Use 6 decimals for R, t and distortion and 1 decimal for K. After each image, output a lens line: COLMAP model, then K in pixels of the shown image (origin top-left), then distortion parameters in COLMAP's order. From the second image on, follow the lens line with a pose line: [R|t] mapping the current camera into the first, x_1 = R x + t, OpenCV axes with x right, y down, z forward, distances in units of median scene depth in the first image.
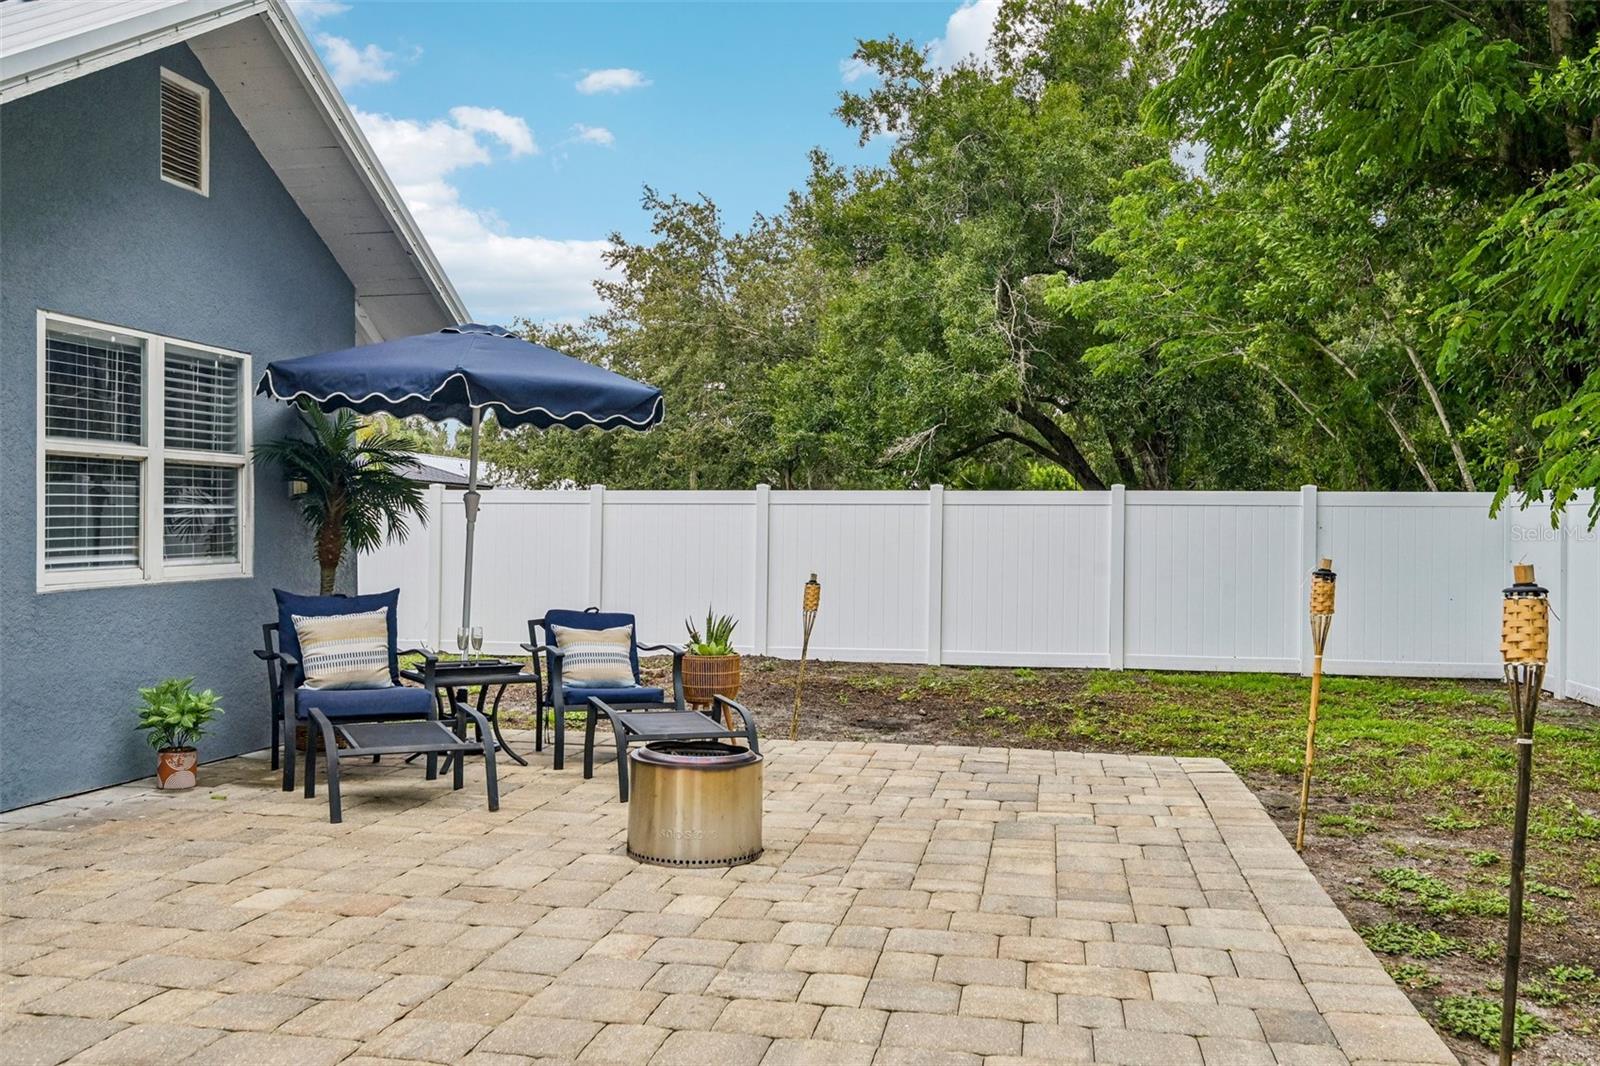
lens RADIAL K [[1420.3, 0, 799.1], [0, 1420.3, 524.5], [0, 0, 1]] dist [-0.000979, -0.002791]
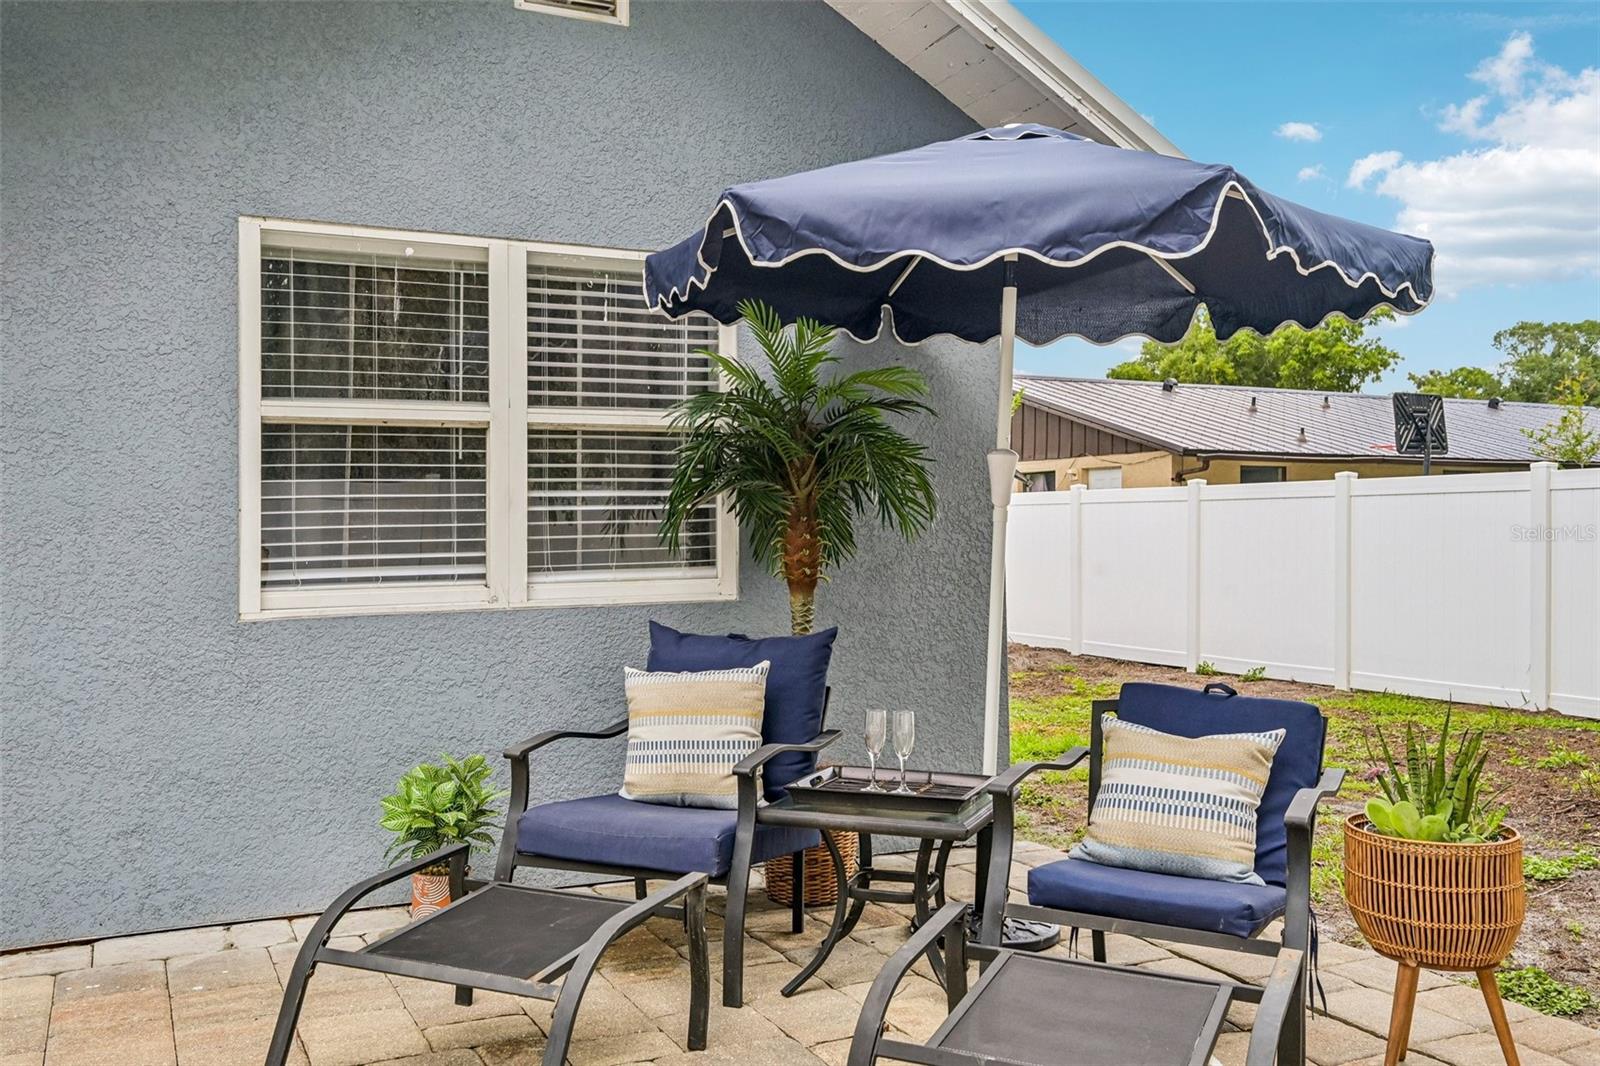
lens RADIAL K [[1430.1, 0, 800.0], [0, 1430.1, 533.0], [0, 0, 1]] dist [0.040328, -0.002811]
pose [[0.619232, -0.000914, -0.785208, 0.172714], [0.011503, 0.999903, 0.007908, 0.001858], [0.785124, -0.013928, 0.619182, 0.692283]]
